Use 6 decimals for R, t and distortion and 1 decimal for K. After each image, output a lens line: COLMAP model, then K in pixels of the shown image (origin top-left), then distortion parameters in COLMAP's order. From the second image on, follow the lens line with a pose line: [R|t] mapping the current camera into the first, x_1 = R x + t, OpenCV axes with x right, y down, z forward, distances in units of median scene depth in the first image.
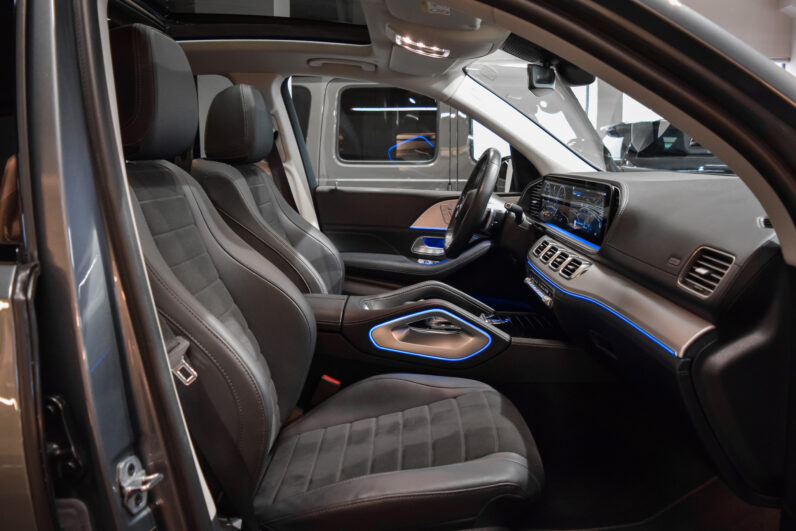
lens RADIAL K [[615.6, 0, 392.7], [0, 615.6, 262.7], [0, 0, 1]] dist [-0.080927, 0.004196]
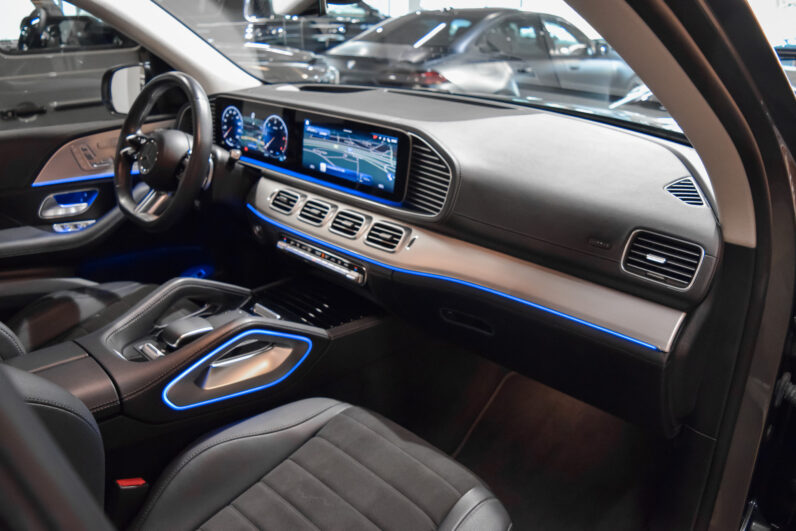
lens RADIAL K [[615.6, 0, 394.3], [0, 615.6, 259.9], [0, 0, 1]] dist [-0.080927, 0.004196]
pose [[0.682217, -0.272665, 0.678405, -0.255635], [0.111680, 0.955834, 0.271861, -0.169100], [-0.722570, -0.109704, 0.682538, 0.350382]]
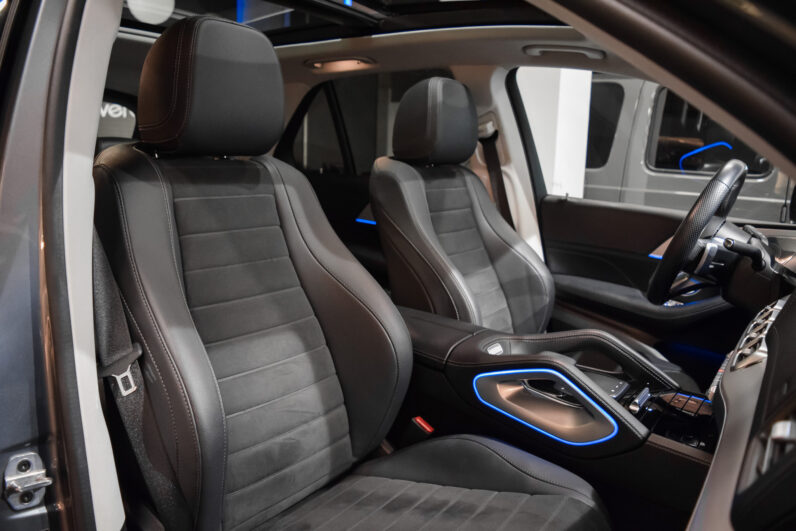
lens RADIAL K [[615.6, 0, 403.0], [0, 615.6, 268.0], [0, 0, 1]] dist [-0.080927, 0.004196]
pose [[0.829786, 0.136820, -0.541050, 0.281708], [-0.132107, 0.990084, 0.047765, -0.054853], [0.542220, 0.031842, 0.839633, 0.248146]]
